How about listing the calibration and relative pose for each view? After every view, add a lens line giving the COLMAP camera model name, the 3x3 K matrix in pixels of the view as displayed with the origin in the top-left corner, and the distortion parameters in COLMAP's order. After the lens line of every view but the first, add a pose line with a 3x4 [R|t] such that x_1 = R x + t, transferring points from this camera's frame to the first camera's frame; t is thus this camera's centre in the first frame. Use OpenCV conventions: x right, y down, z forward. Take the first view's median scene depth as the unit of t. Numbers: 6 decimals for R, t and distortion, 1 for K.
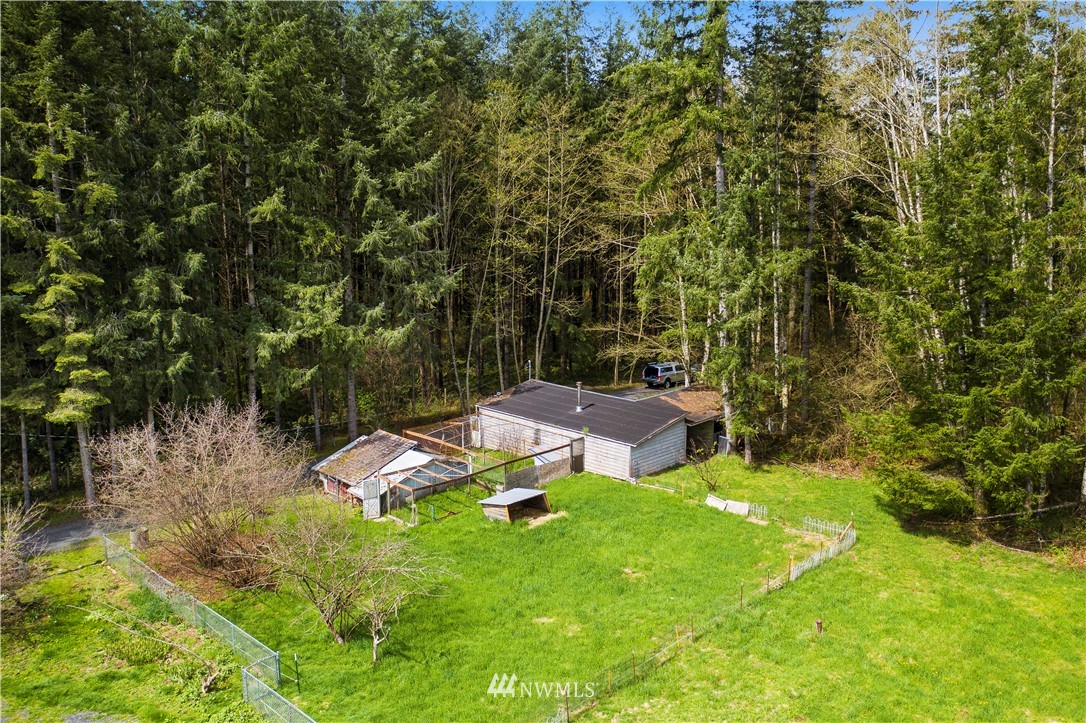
lens RADIAL K [[851.2, 0, 542.9], [0, 851.2, 359.4], [0, 0, 1]] dist [-0.034110, -0.005799]
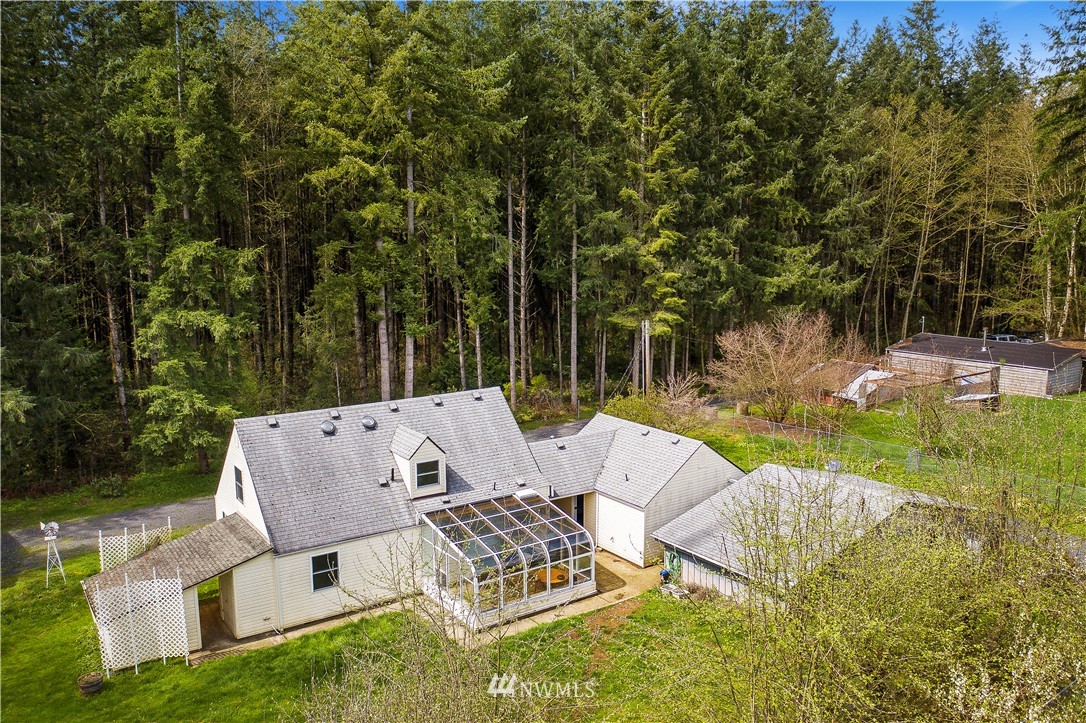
lens RADIAL K [[851.2, 0, 542.6], [0, 851.2, 366.4], [0, 0, 1]] dist [-0.034110, -0.005799]
pose [[0.980031, 0.023141, -0.197496, -0.446184], [-0.026348, 0.999560, -0.013628, 0.150067], [0.197093, 0.018559, 0.980209, -0.451529]]
